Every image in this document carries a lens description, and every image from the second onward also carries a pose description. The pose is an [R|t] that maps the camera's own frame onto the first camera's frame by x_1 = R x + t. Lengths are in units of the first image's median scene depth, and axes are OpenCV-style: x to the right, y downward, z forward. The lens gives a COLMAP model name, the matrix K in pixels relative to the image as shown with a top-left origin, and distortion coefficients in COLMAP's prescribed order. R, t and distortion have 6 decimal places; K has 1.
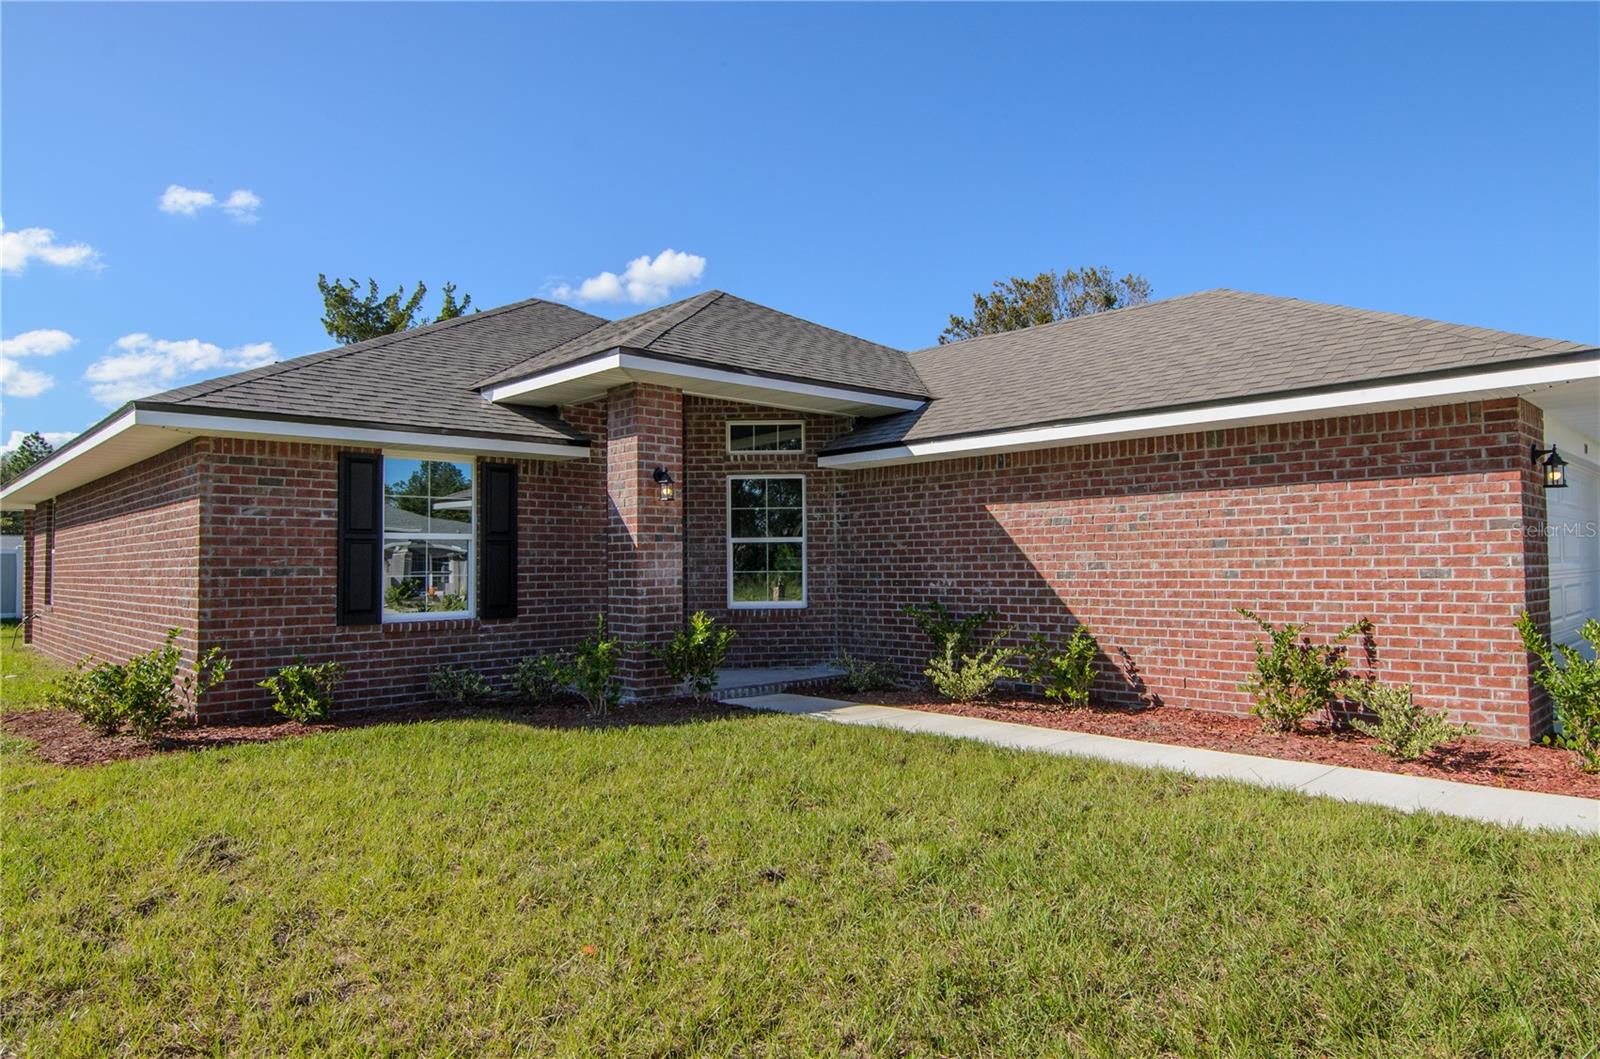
lens RADIAL K [[956.8, 0, 795.0], [0, 956.8, 568.3], [0, 0, 1]] dist [0.000785, 0.002164]
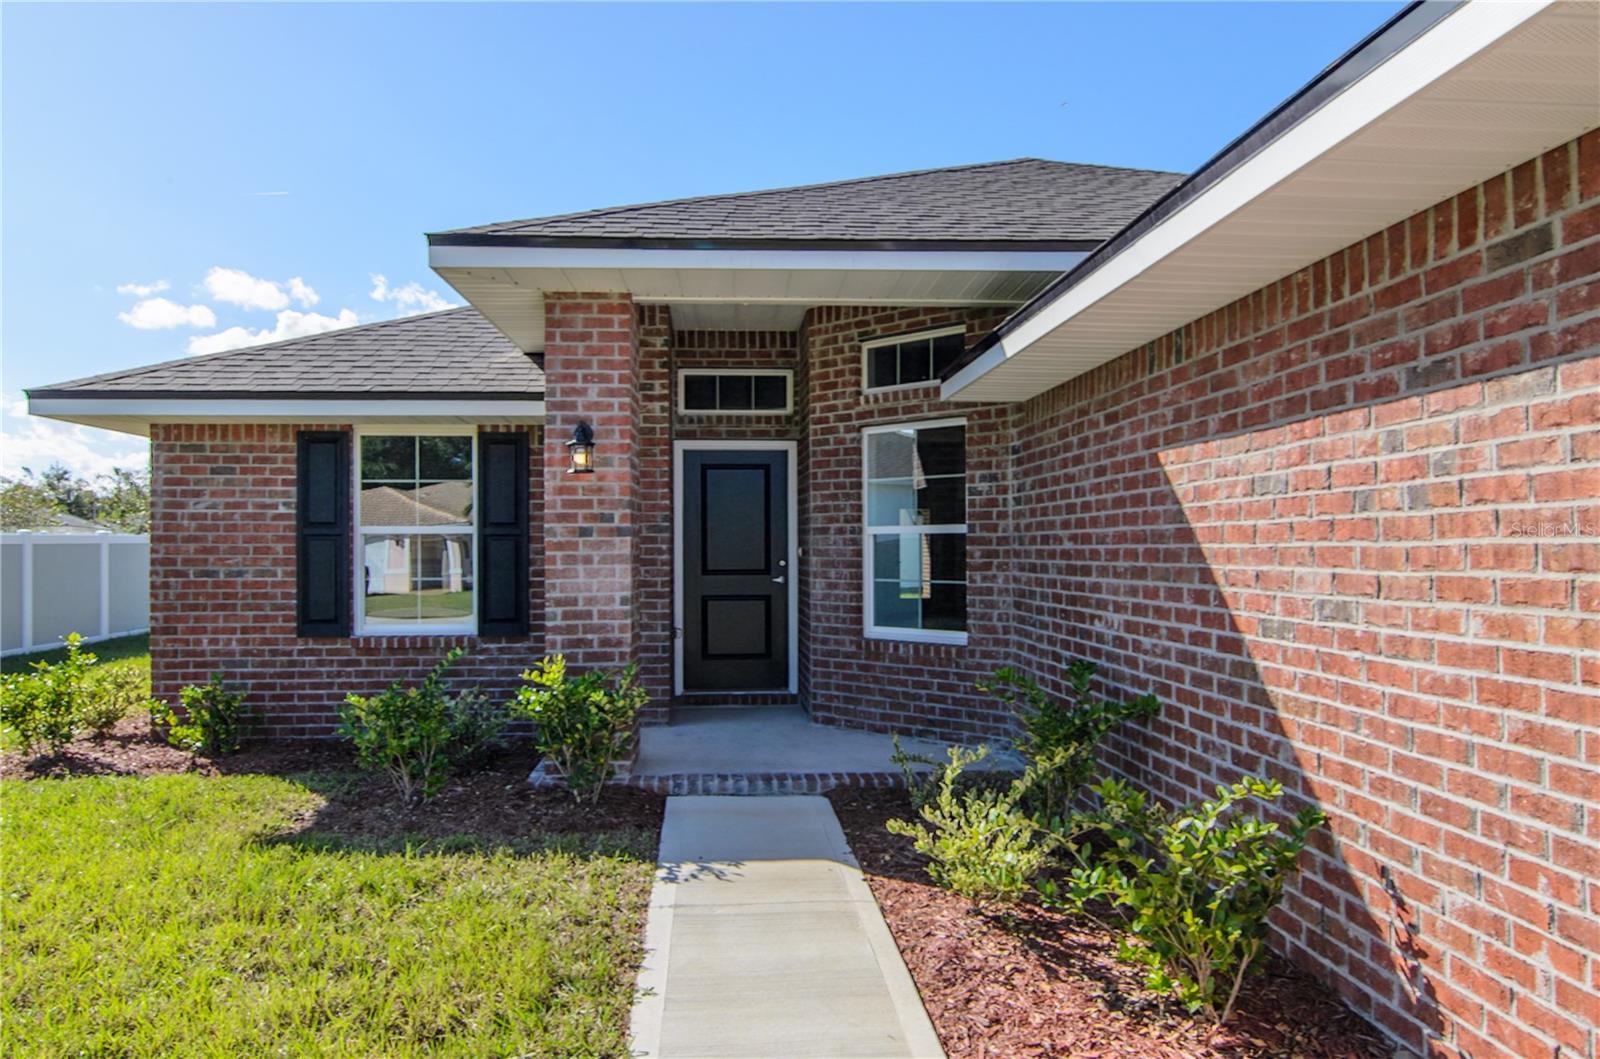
lens RADIAL K [[956.8, 0, 795.0], [0, 956.8, 568.3], [0, 0, 1]] dist [0.000785, 0.002164]
pose [[0.766840, 0.022556, -0.641441, 0.393891], [-0.007935, 0.999639, 0.025665, -0.025795], [0.641789, -0.014591, 0.766743, 0.621270]]
